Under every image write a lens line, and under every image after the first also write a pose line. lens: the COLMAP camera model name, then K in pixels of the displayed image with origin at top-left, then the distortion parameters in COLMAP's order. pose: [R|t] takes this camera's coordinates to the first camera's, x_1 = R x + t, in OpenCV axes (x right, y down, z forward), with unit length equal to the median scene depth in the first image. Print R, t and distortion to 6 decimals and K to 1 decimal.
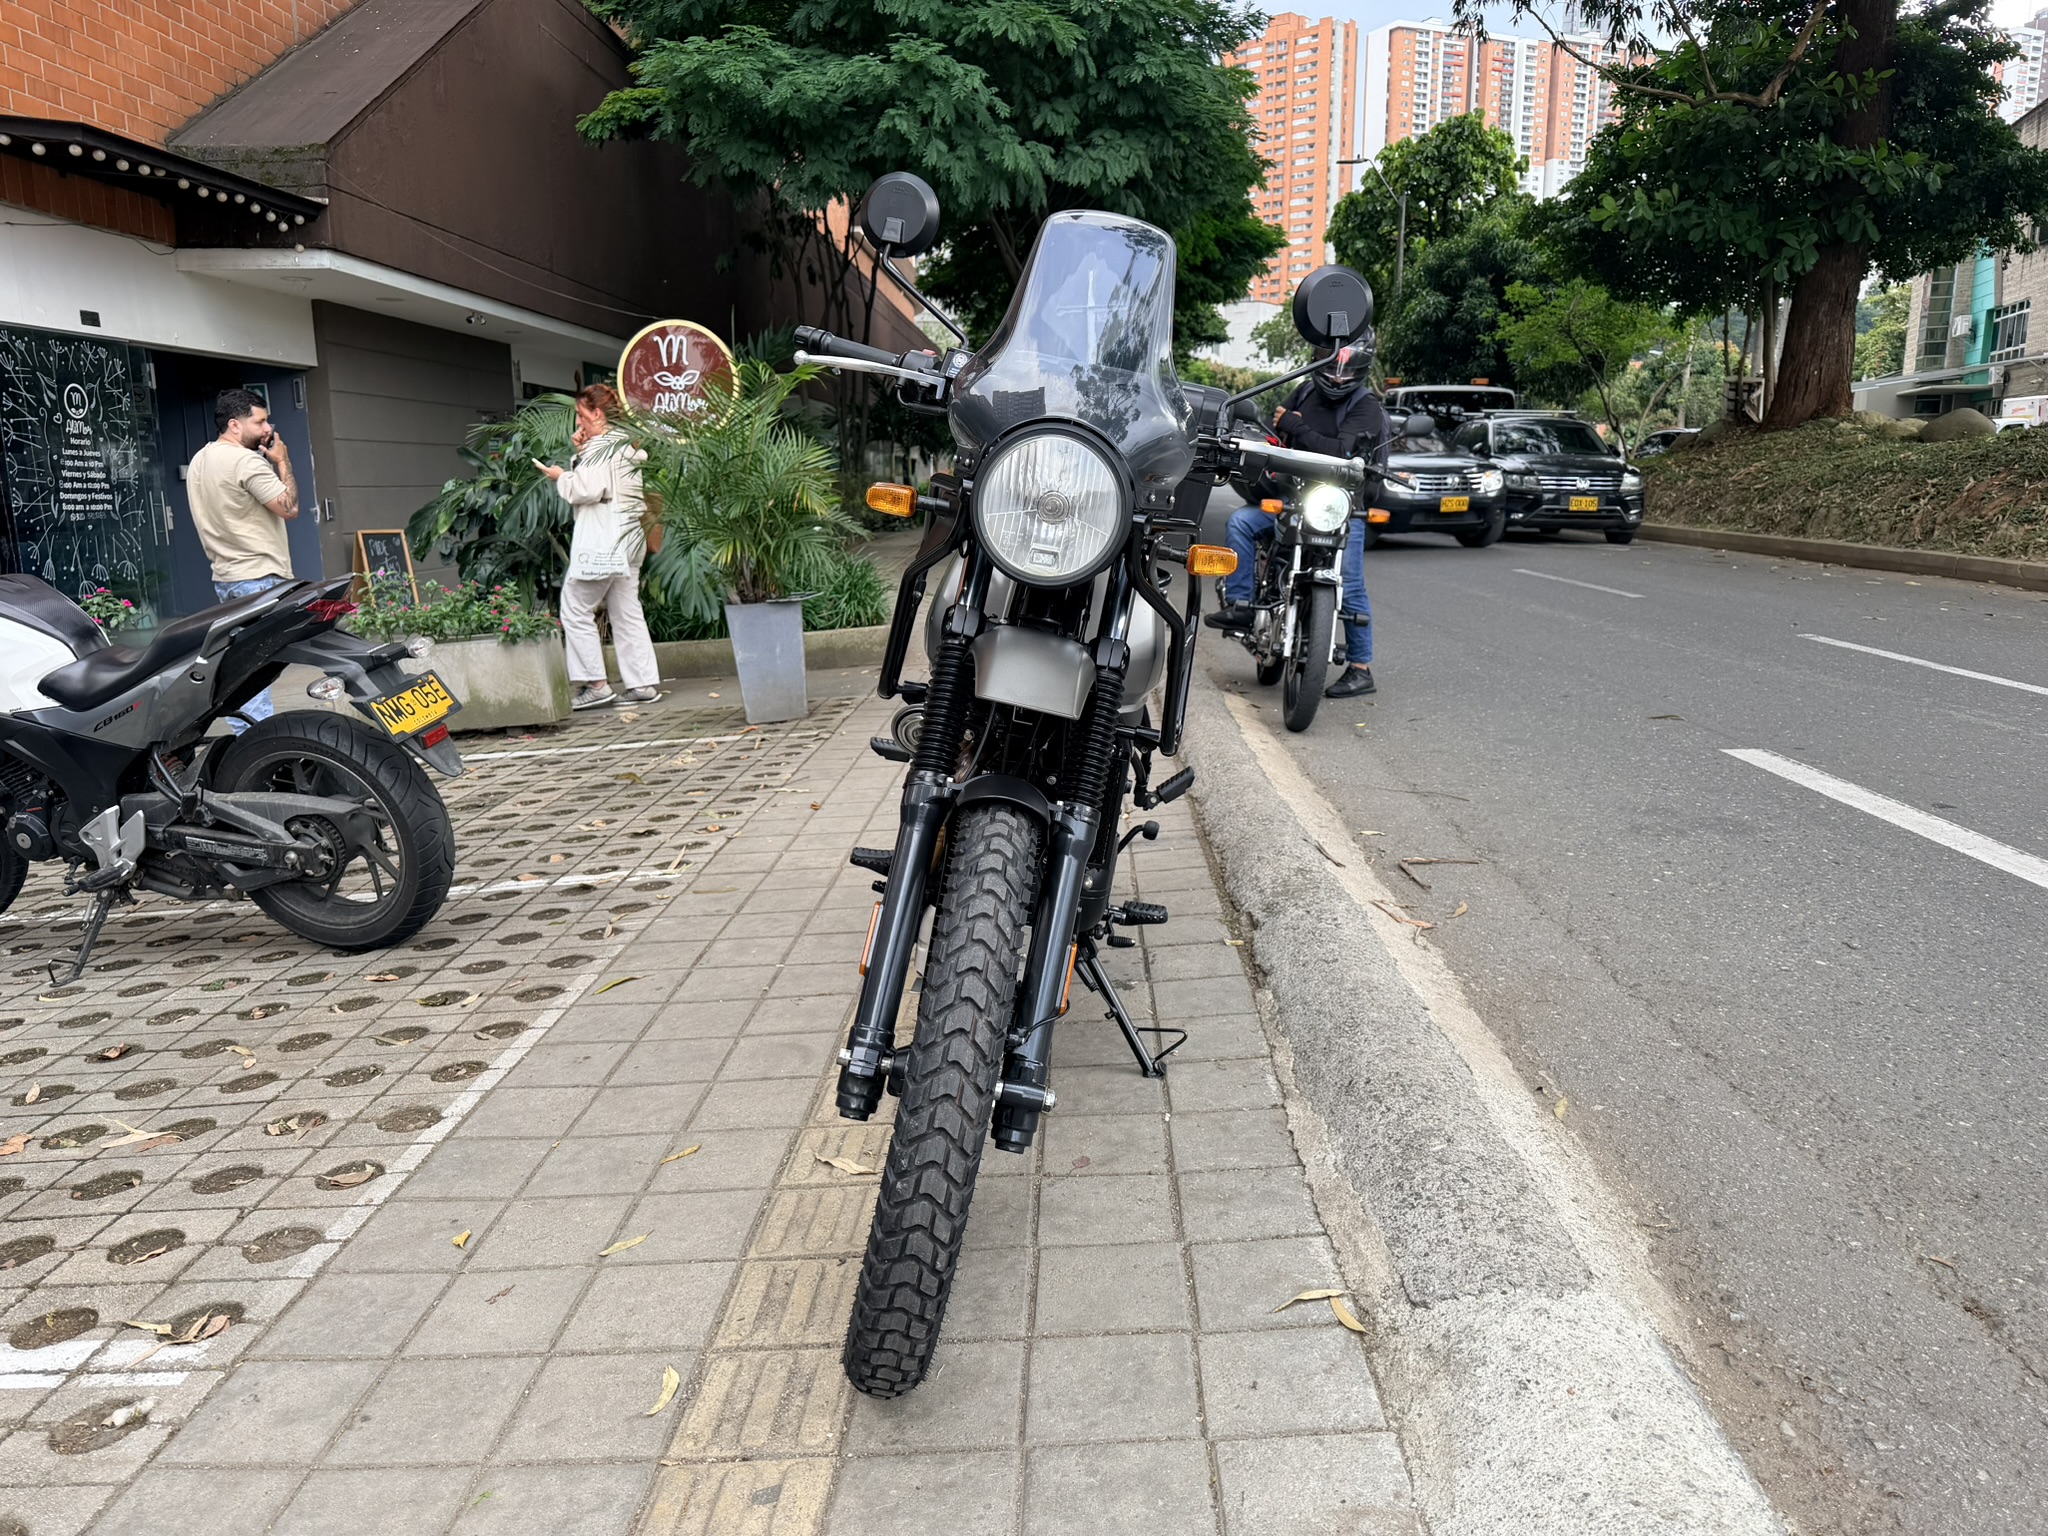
lens RADIAL K [[1415.8, 0, 1031.6], [0, 1415.8, 754.6], [0, 0, 1]] dist [0.058170, -0.050717]
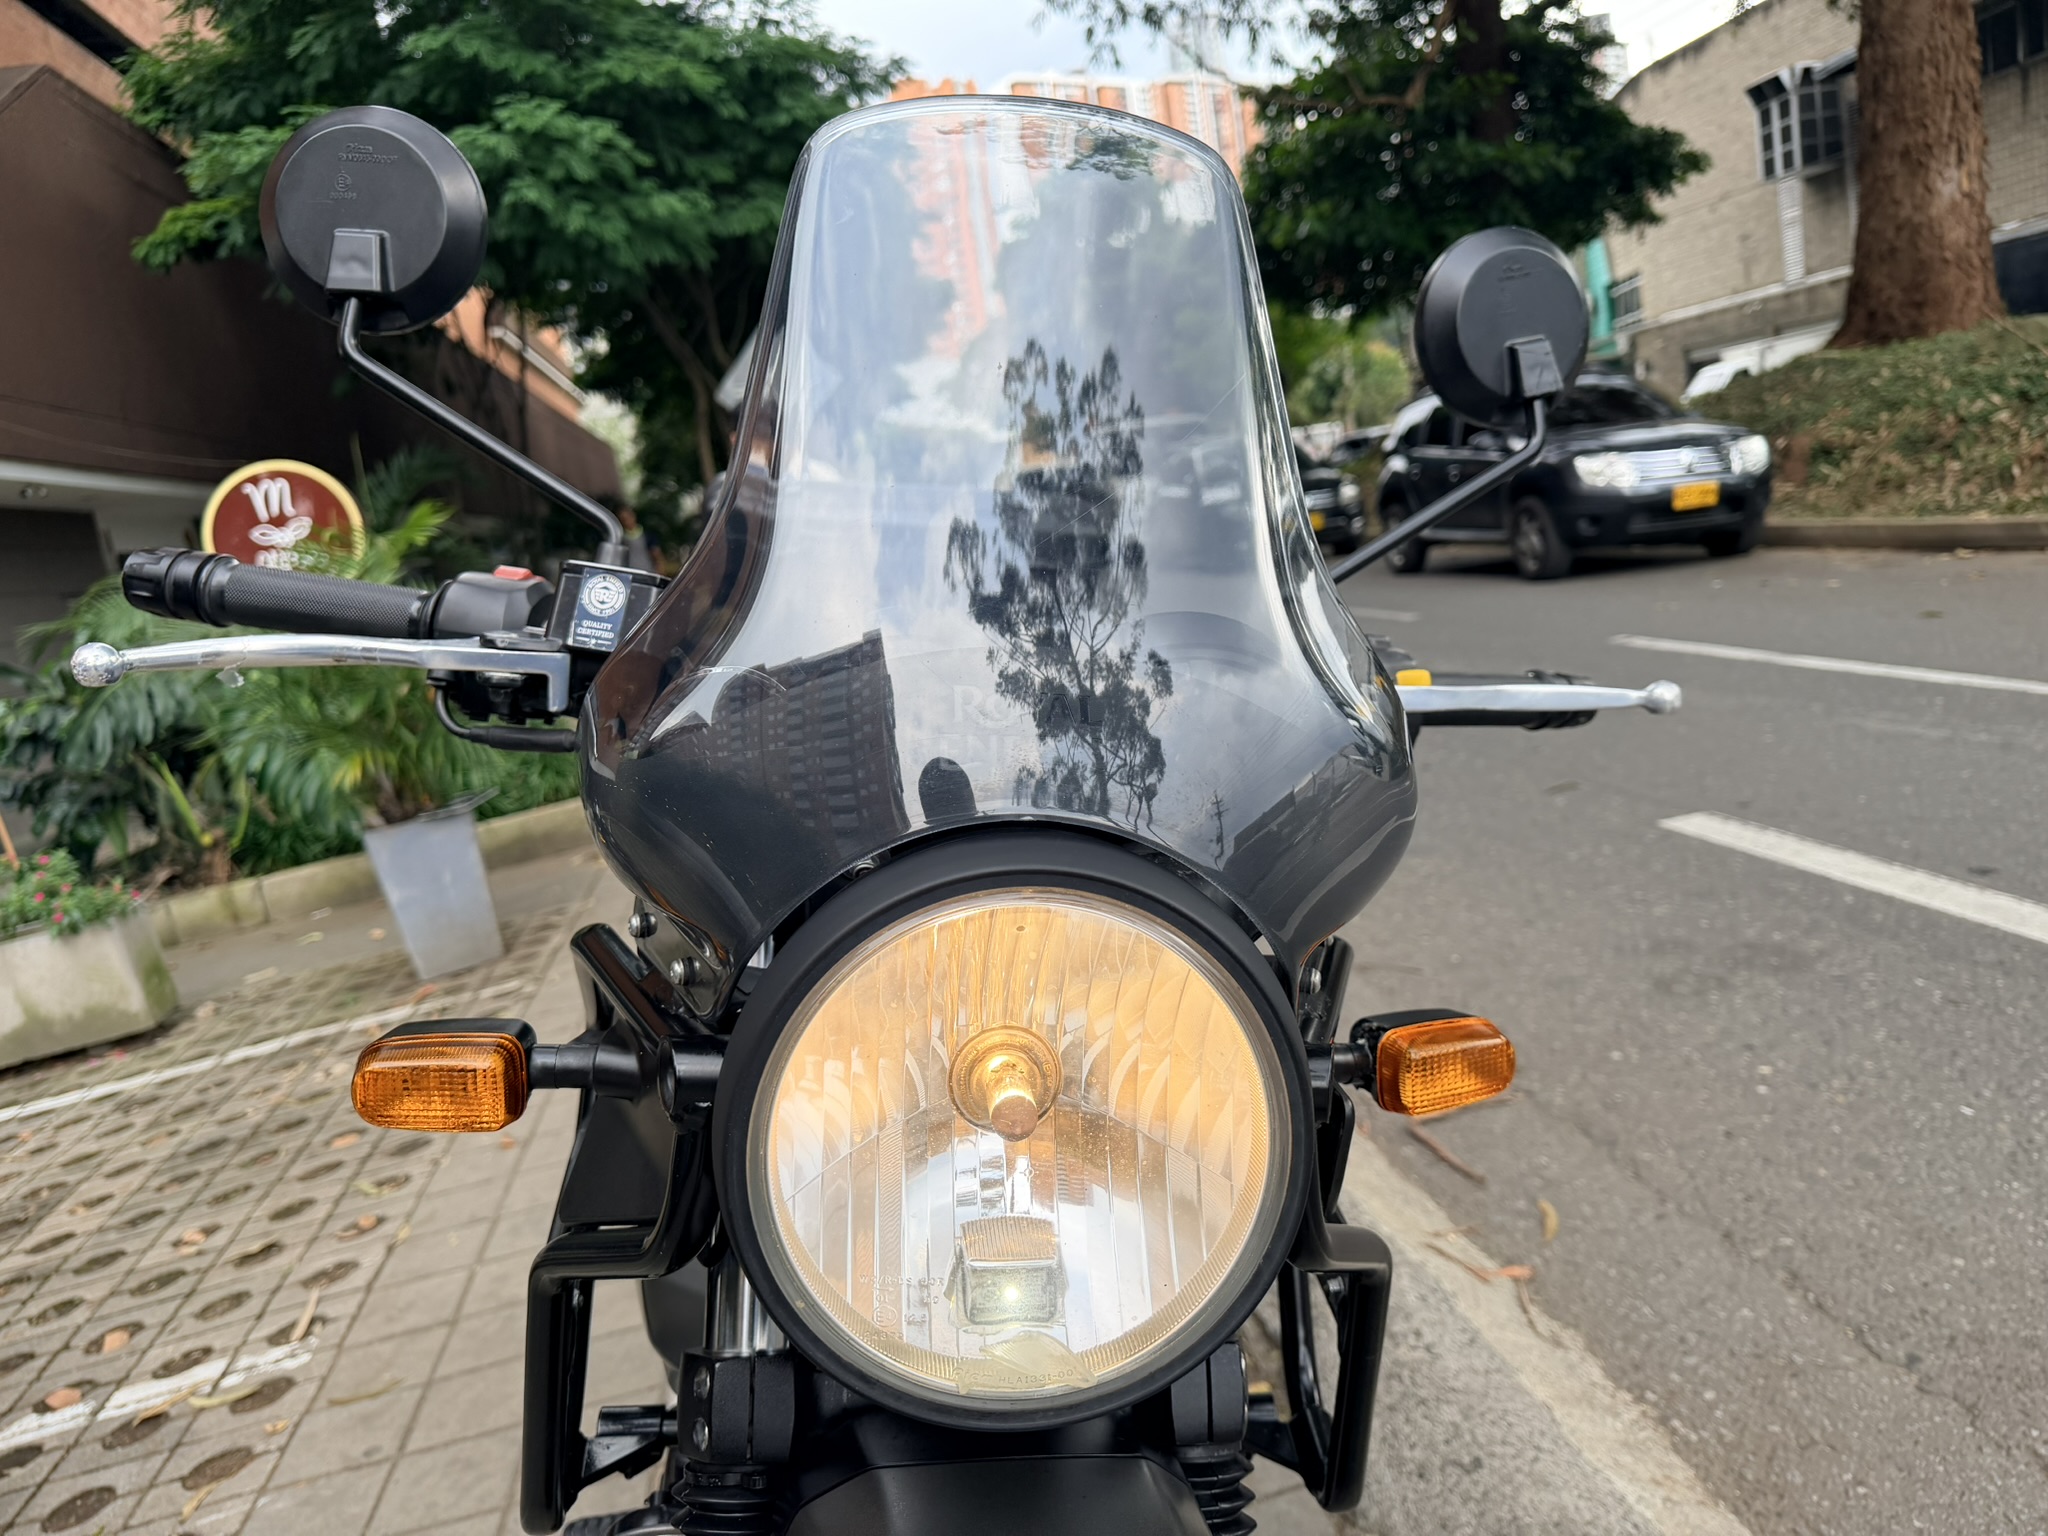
lens RADIAL K [[1475.1, 0, 1024.0], [0, 1475.1, 768.0], [0, 0, 1]] dist [-0.000367, -0.017226]
pose [[0.971117, -0.167816, 0.169617, -0.006047], [0.174472, 0.984344, -0.025024, -0.068028], [-0.162762, 0.053894, 0.985192, 0.205926]]
